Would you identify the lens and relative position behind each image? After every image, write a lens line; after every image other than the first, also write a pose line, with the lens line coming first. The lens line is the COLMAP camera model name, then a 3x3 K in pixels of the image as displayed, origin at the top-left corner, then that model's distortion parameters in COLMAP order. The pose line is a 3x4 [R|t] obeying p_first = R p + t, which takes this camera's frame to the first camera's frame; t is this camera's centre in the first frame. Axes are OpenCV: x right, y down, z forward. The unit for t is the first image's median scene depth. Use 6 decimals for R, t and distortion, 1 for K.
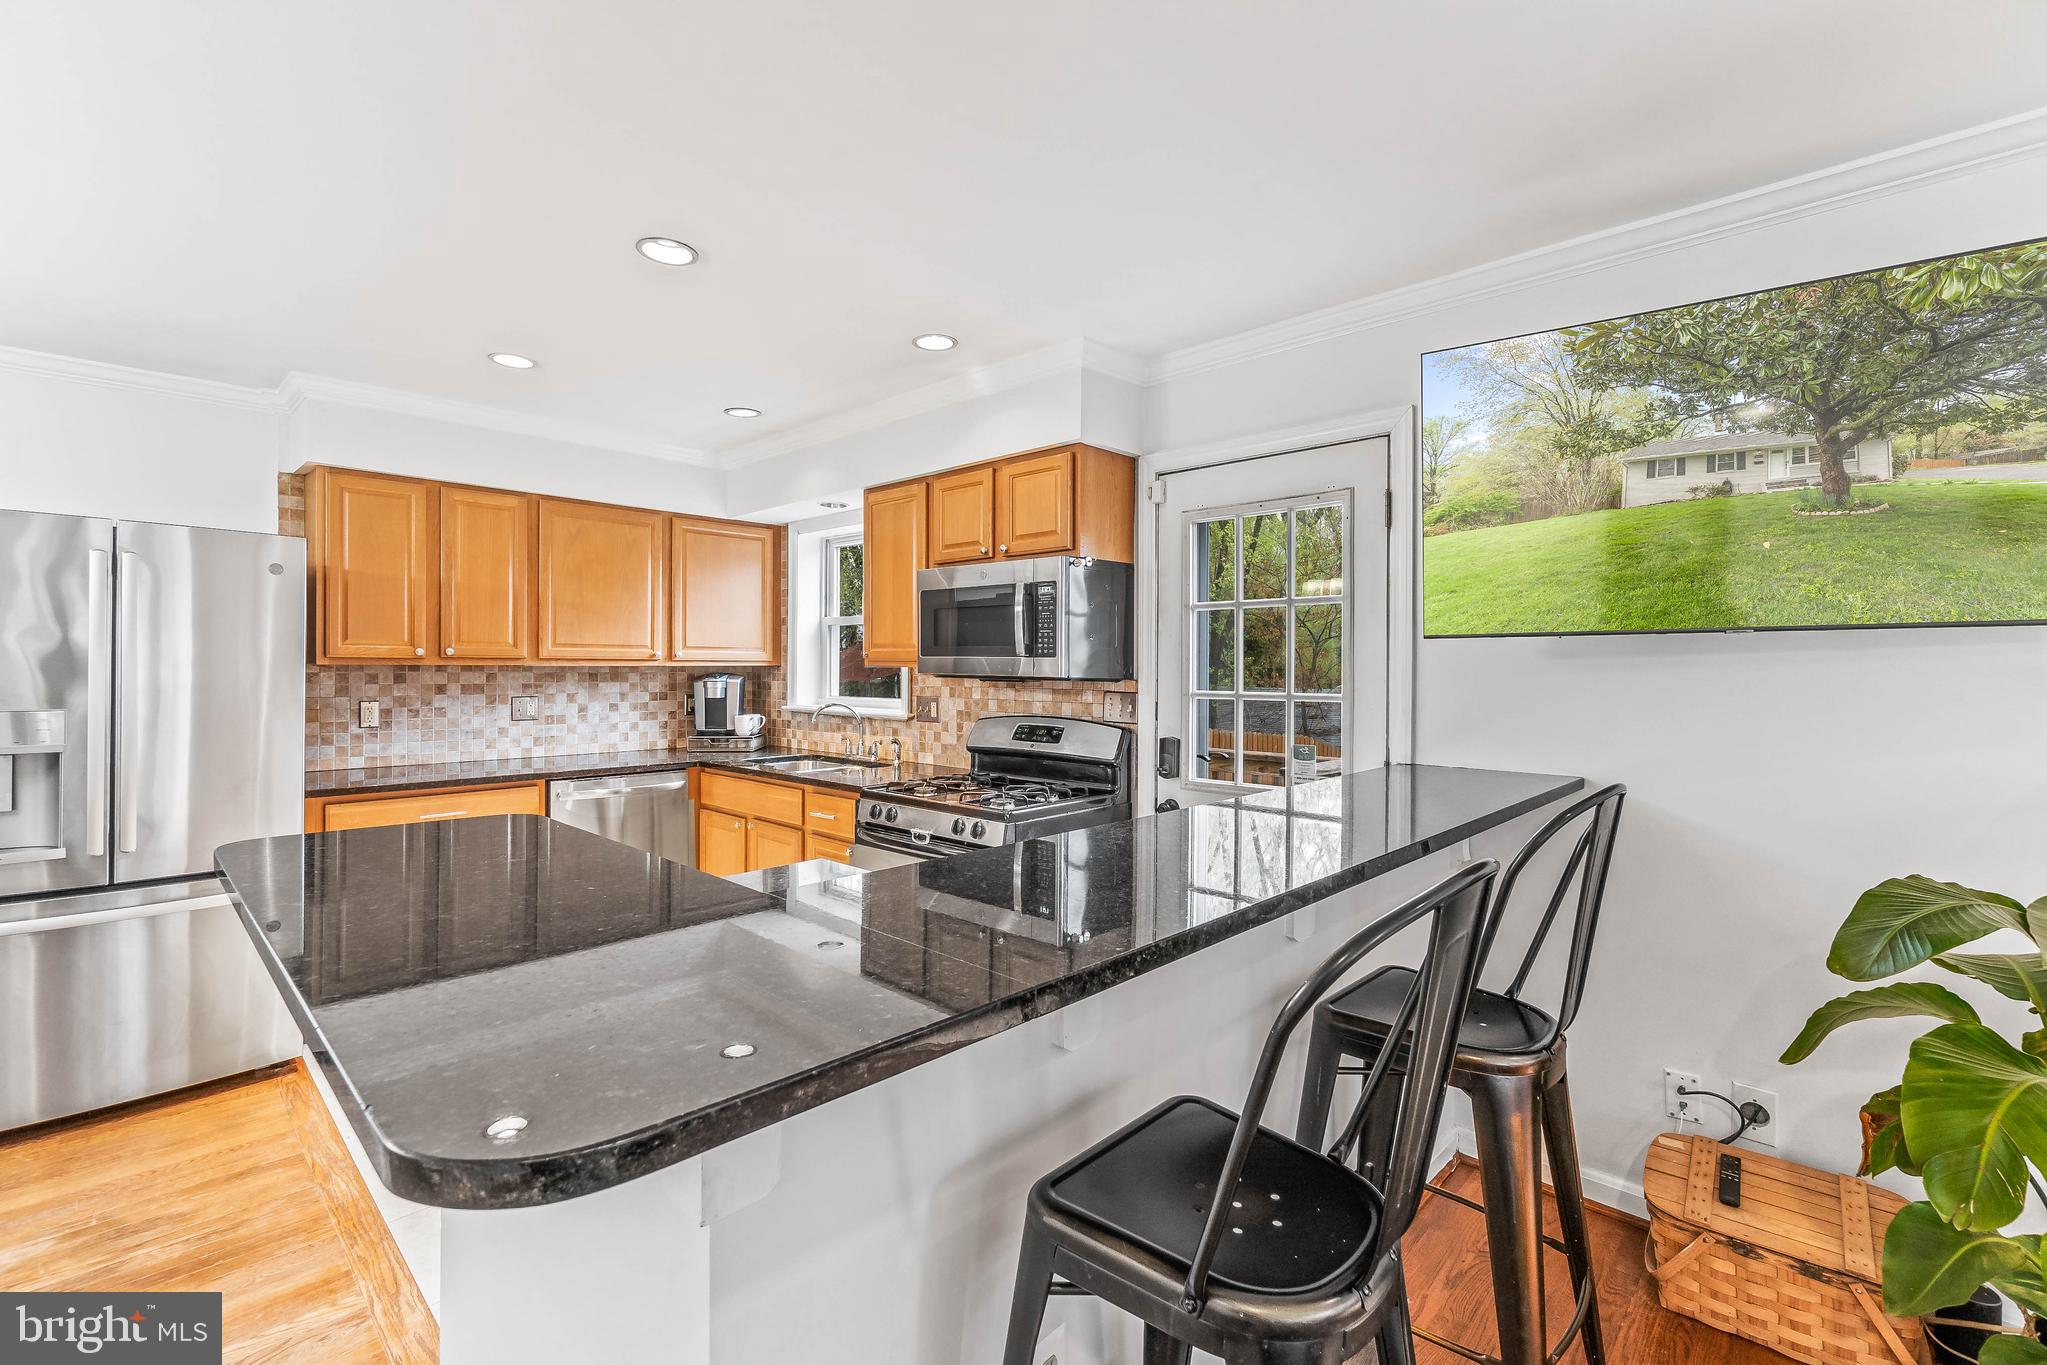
lens RADIAL K [[889.5, 0, 988.2], [0, 889.5, 677.6], [0, 0, 1]] dist [-0.008272, 0.003450]
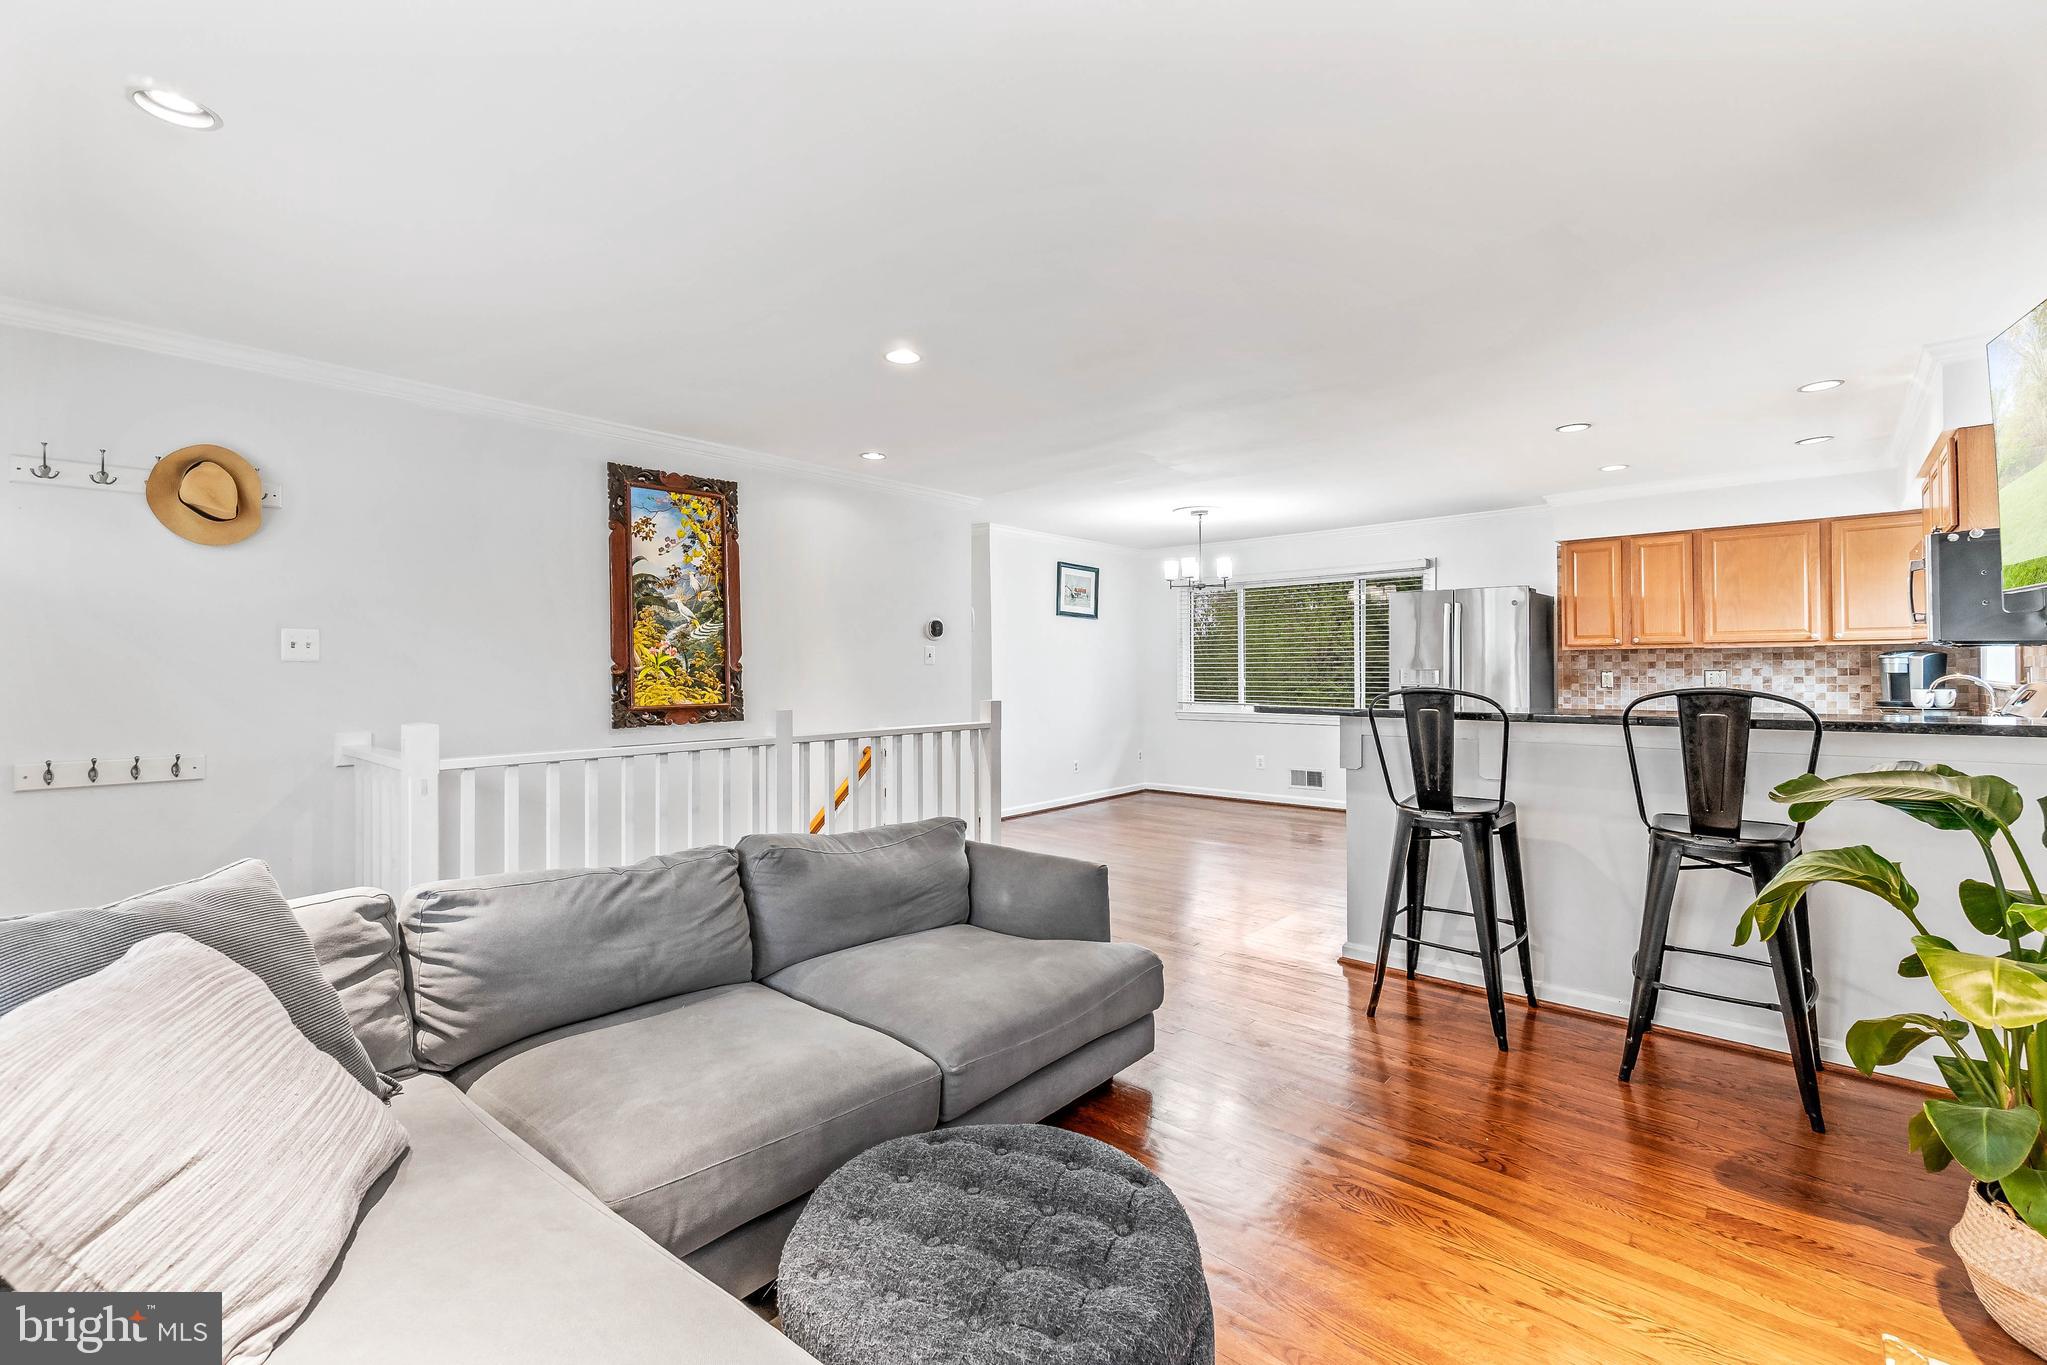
lens RADIAL K [[893.9, 0, 1017.2], [0, 893.9, 666.4], [0, 0, 1]] dist [-0.018382, -0.000220]
pose [[0.044540, -0.009973, -0.998958, 0.936840], [-0.004354, 0.999939, -0.010177, 0.038755], [0.998998, 0.004803, 0.044494, -0.187039]]
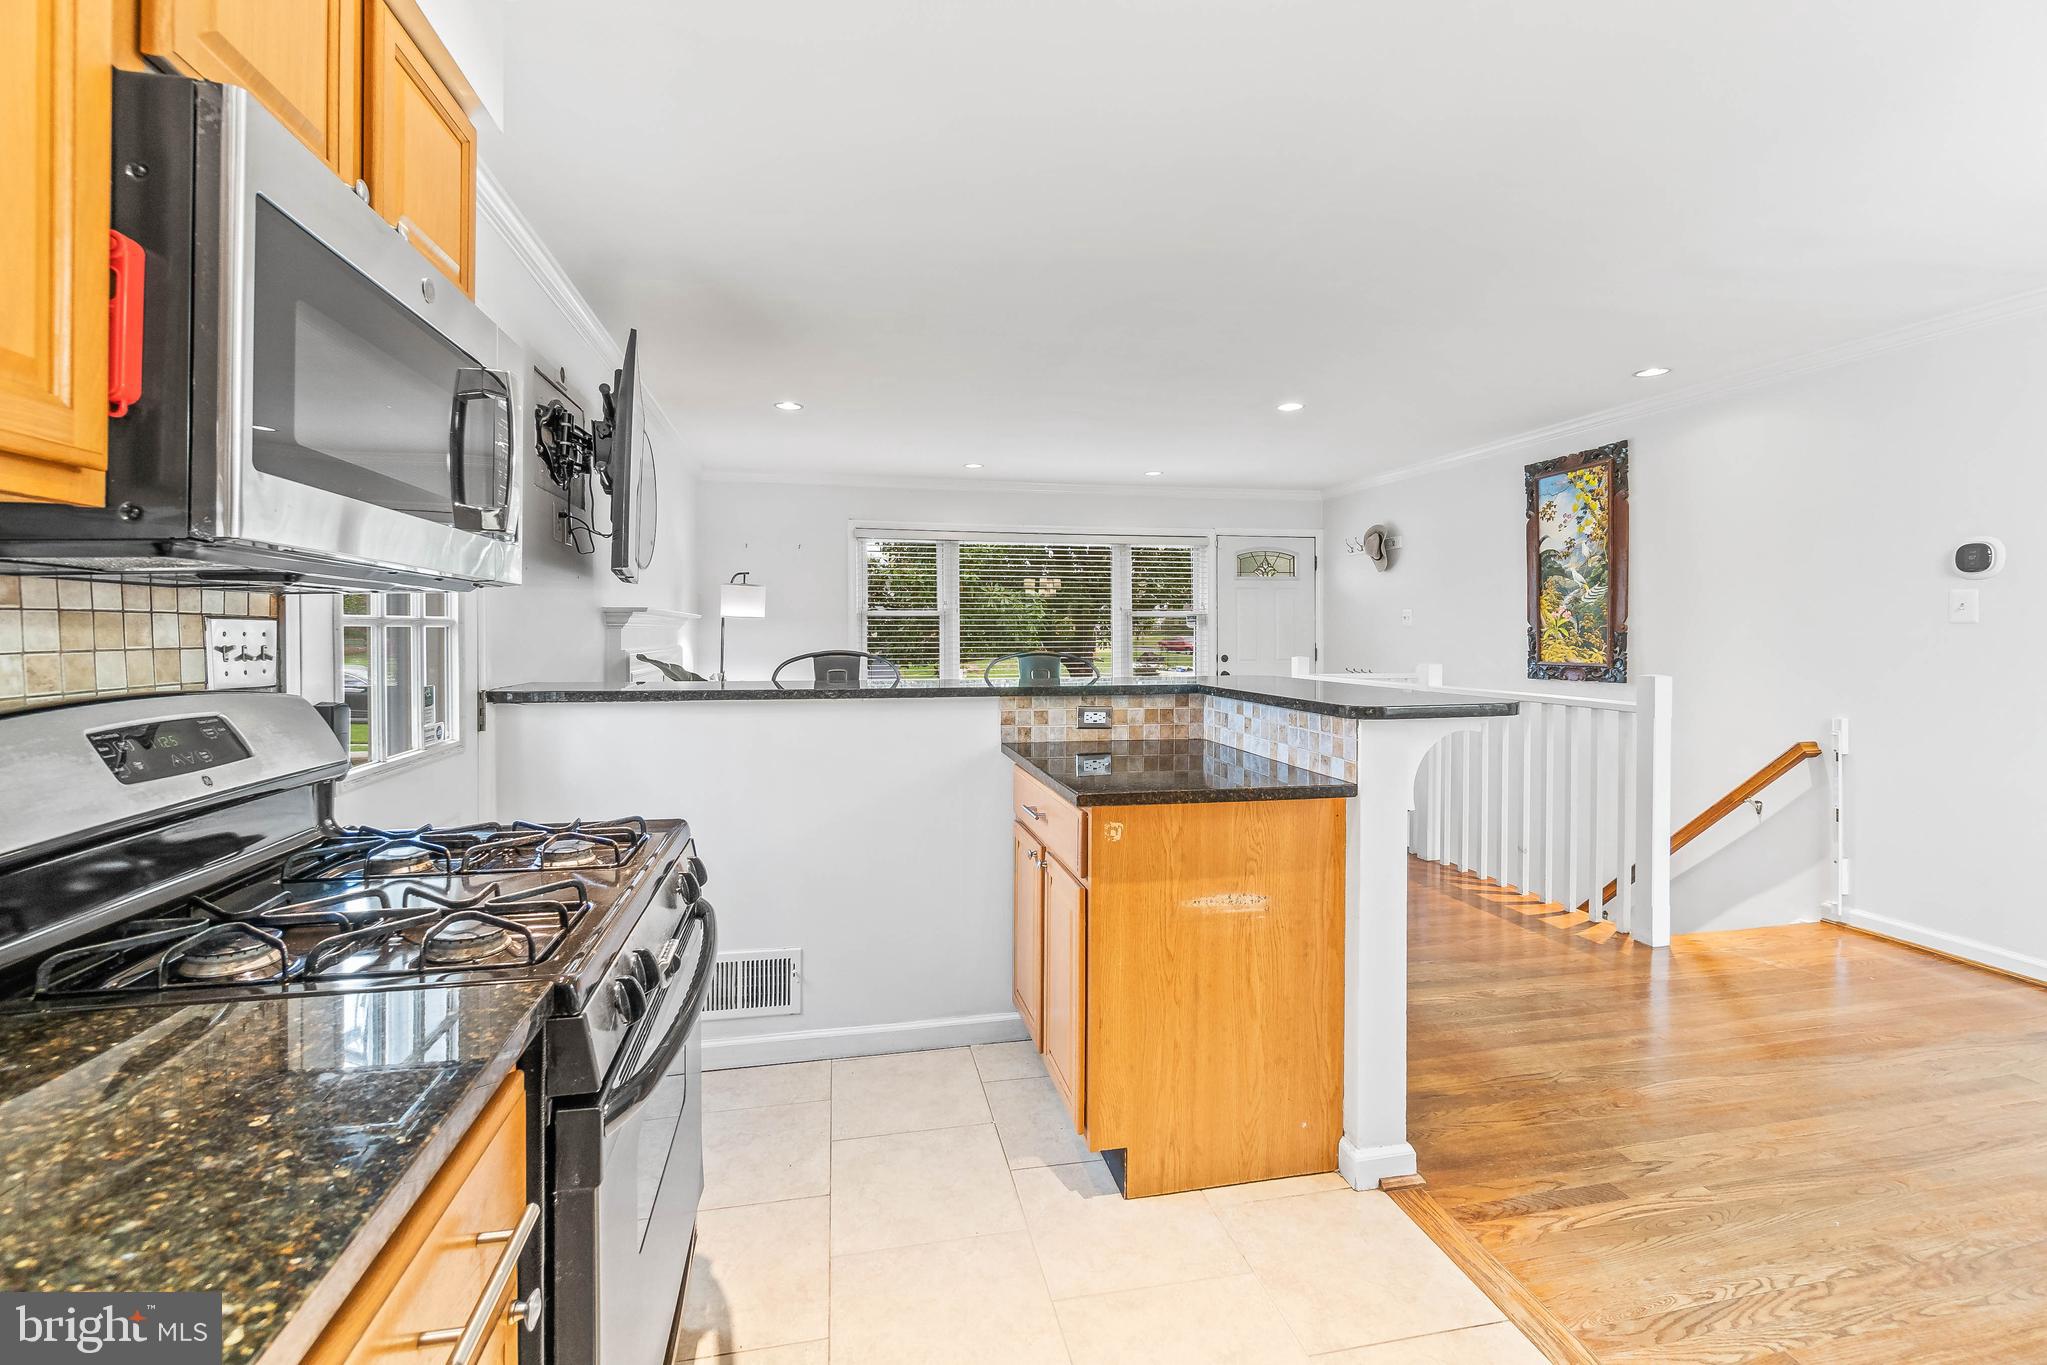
lens RADIAL K [[889.5, 0, 1010.9], [0, 889.5, 635.9], [0, 0, 1]] dist [-0.008272, 0.003450]
pose [[-0.834058, -0.007796, 0.551621, -0.346999], [0.001424, 0.999866, 0.016285, 0.016842], [-0.551674, 0.014369, -0.833936, 1.008953]]
